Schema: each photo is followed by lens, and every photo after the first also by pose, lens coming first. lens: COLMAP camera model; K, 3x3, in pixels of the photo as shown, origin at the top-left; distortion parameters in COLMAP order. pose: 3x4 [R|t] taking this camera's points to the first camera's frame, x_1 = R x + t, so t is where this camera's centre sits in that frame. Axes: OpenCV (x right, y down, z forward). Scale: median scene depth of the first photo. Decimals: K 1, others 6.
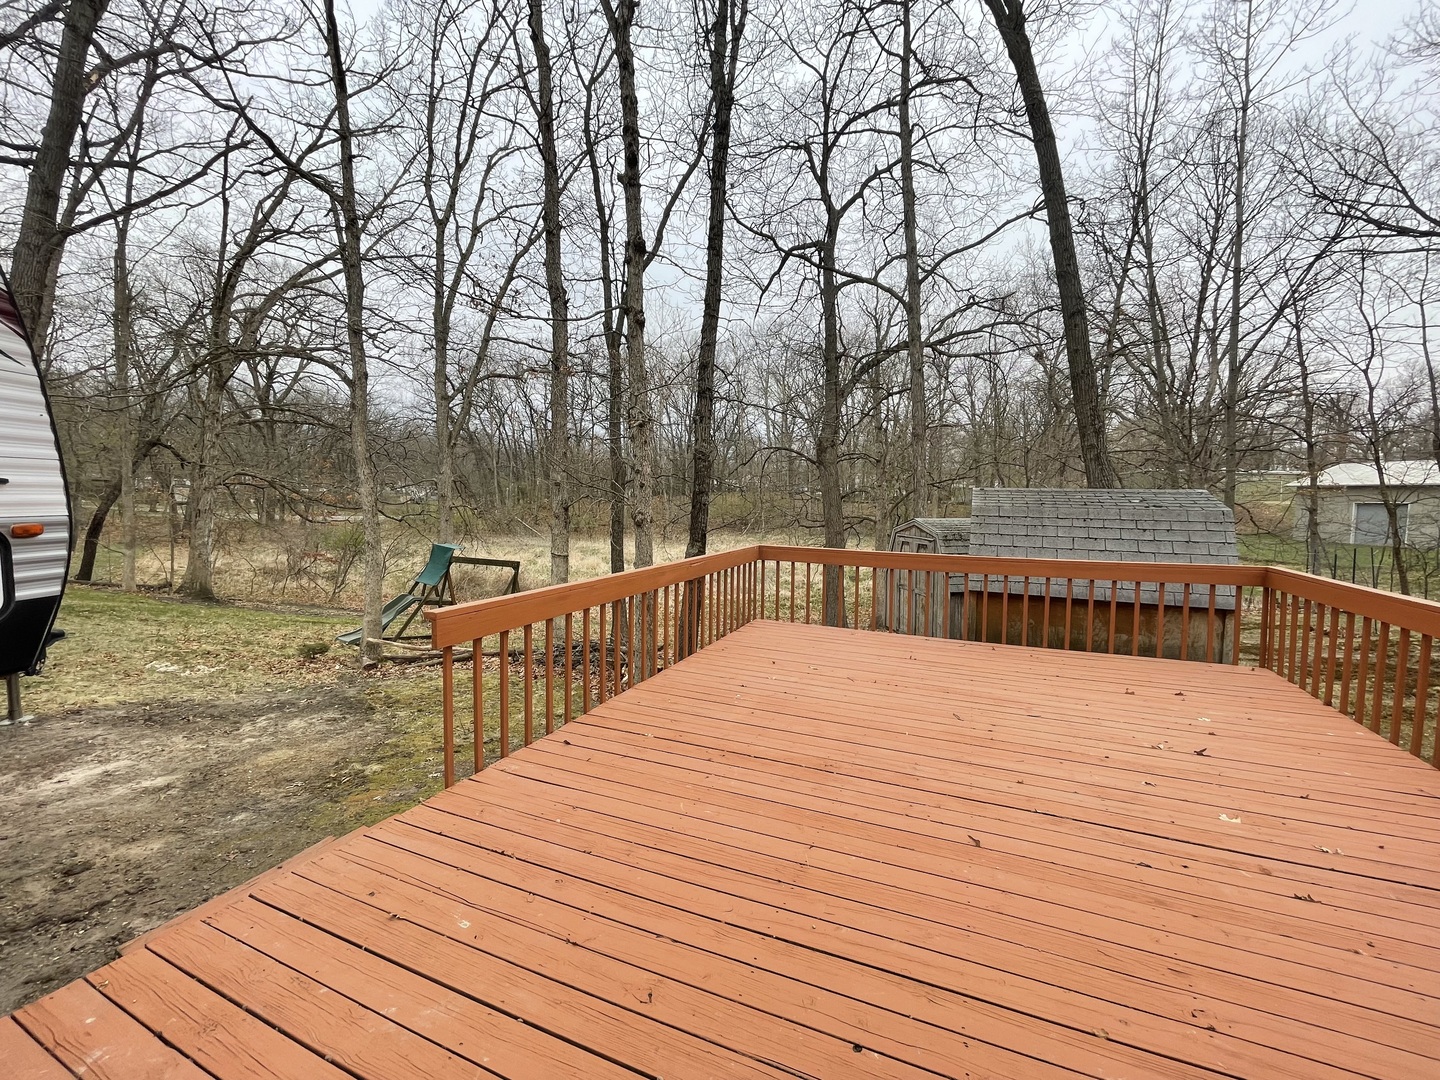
lens RADIAL K [[574.2, 0, 715.7], [0, 574.2, 534.6], [0, 0, 1]] dist [0.003414, -0.003424]
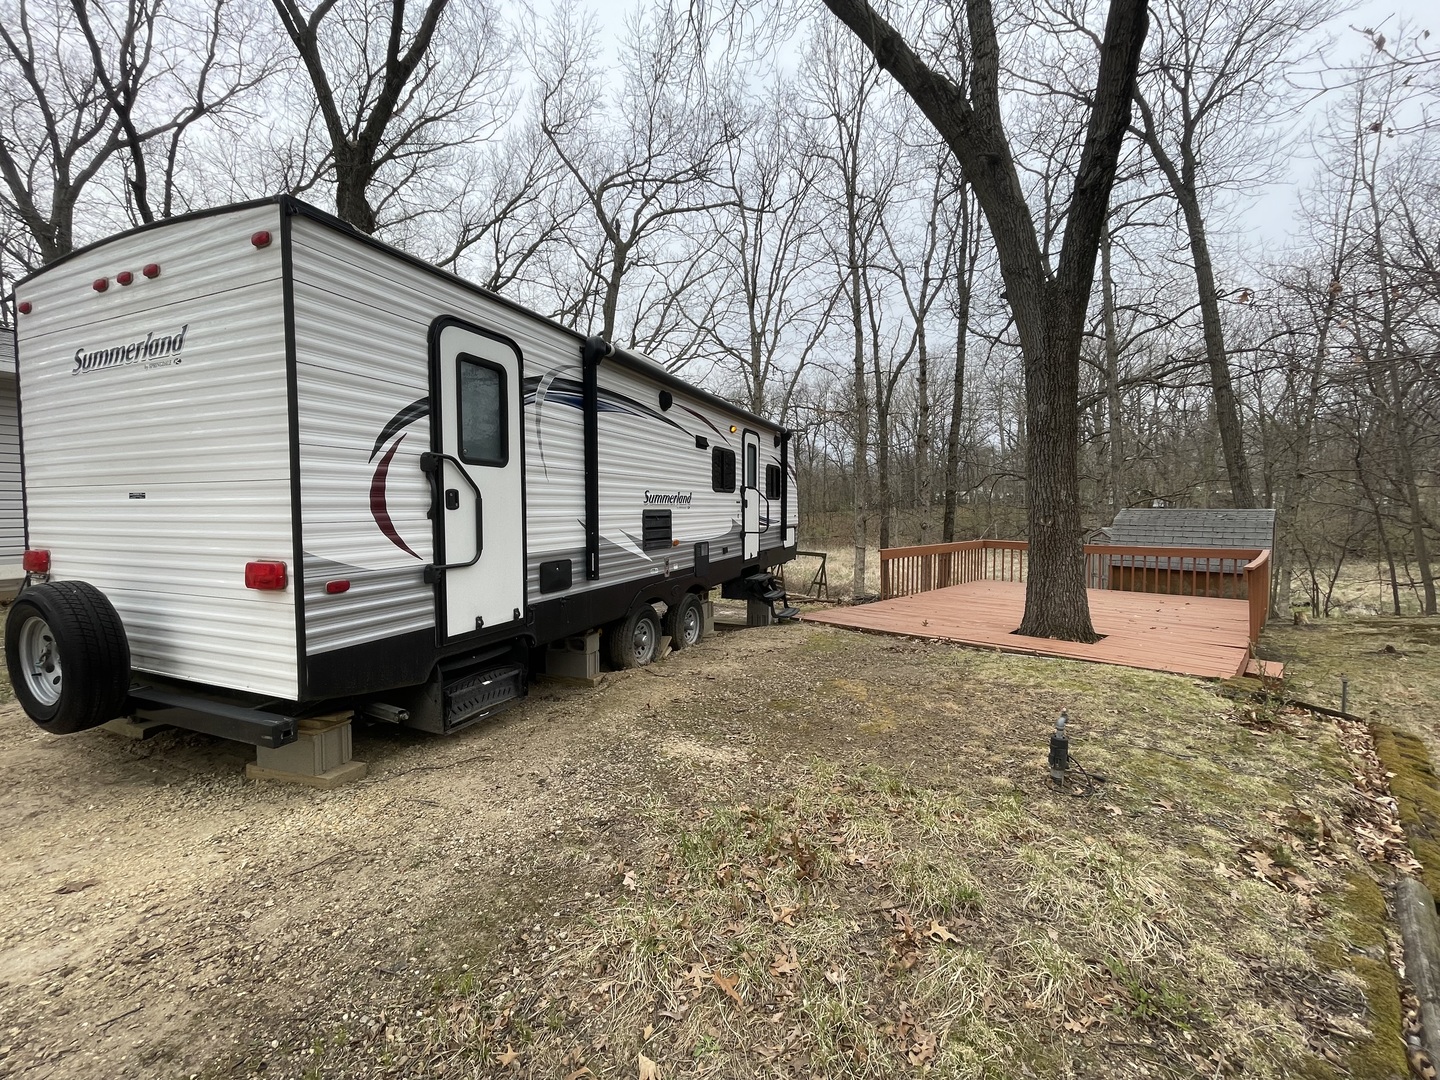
lens RADIAL K [[578.0, 0, 717.5], [0, 578.0, 535.3], [0, 0, 1]] dist [-0.004214, 0.000260]
pose [[0.932313, 0.005042, -0.361618, -0.038564], [-0.013147, 0.999714, -0.019958, 0.036126], [0.361415, 0.023361, 0.932113, -0.783296]]
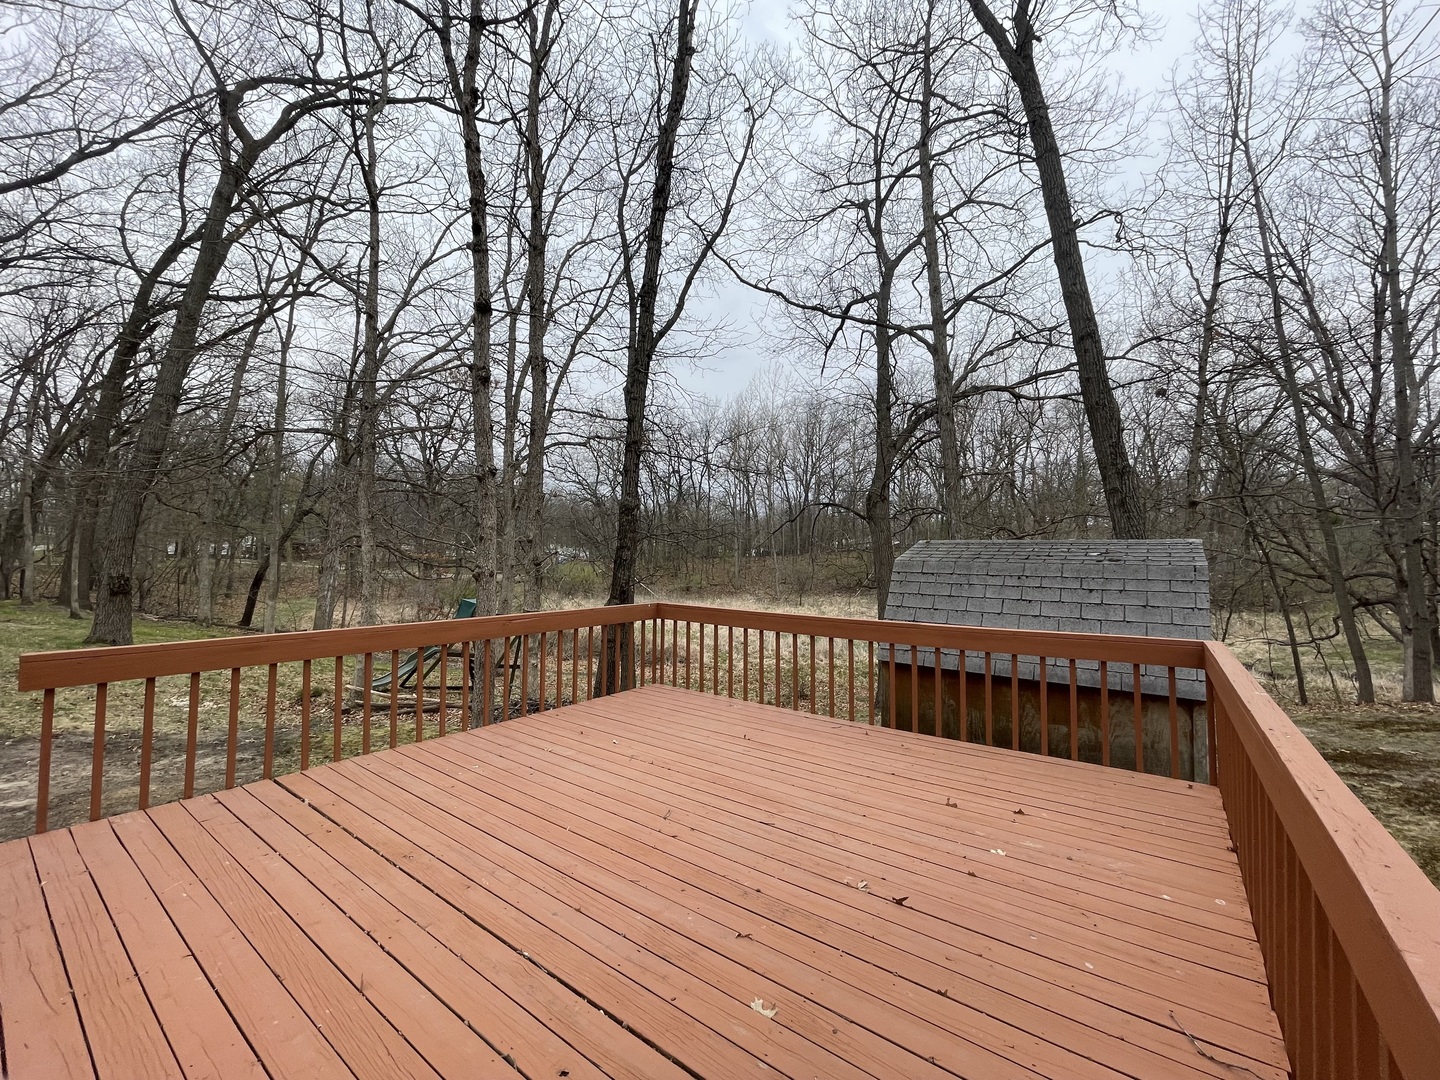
lens RADIAL K [[578.0, 0, 717.5], [0, 578.0, 535.3], [0, 0, 1]] dist [-0.004214, 0.000260]
pose [[0.974026, -0.010083, -0.226210, 0.270828], [-0.013658, 0.994573, -0.103142, 0.003135], [0.226022, 0.103553, 0.968602, 0.073501]]
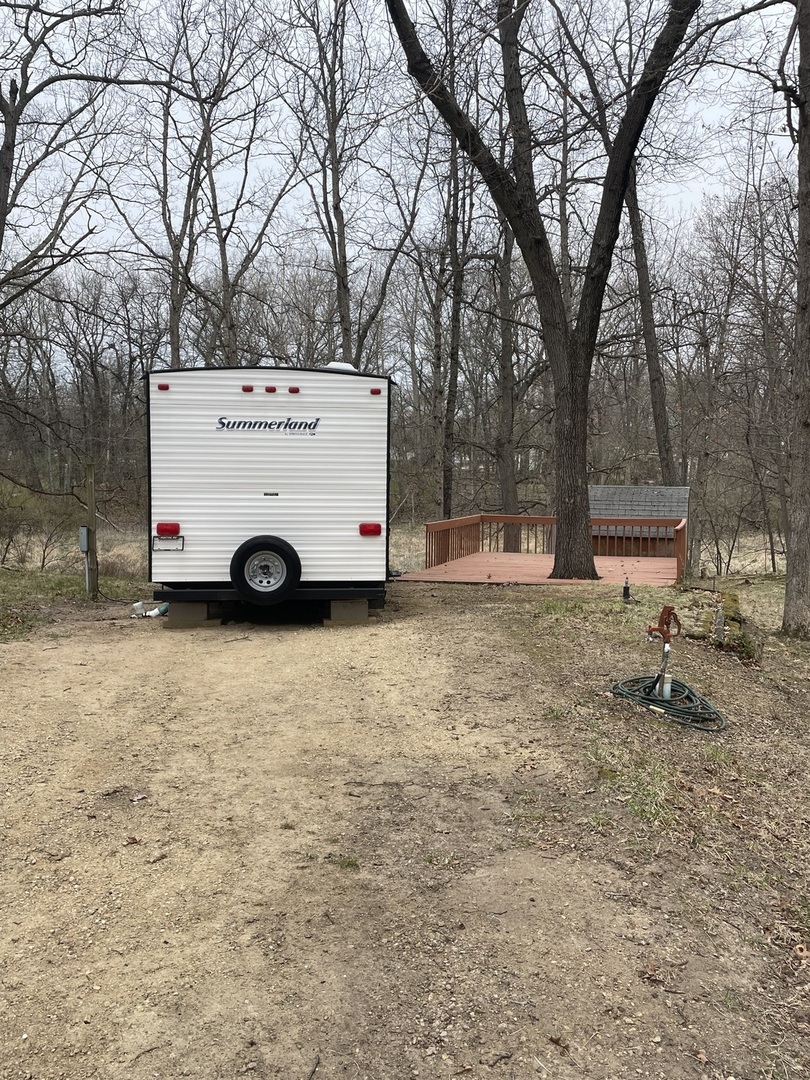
lens RADIAL K [[929.2, 0, 405.0], [0, 929.2, 540.0], [0, 0, 1]] dist [0.106227, -0.135638]
pose [[0.994540, -0.008118, 0.104036, -0.381778], [0.007204, 0.999932, 0.009156, 0.053677], [-0.104103, -0.008356, 0.994531, -1.598711]]
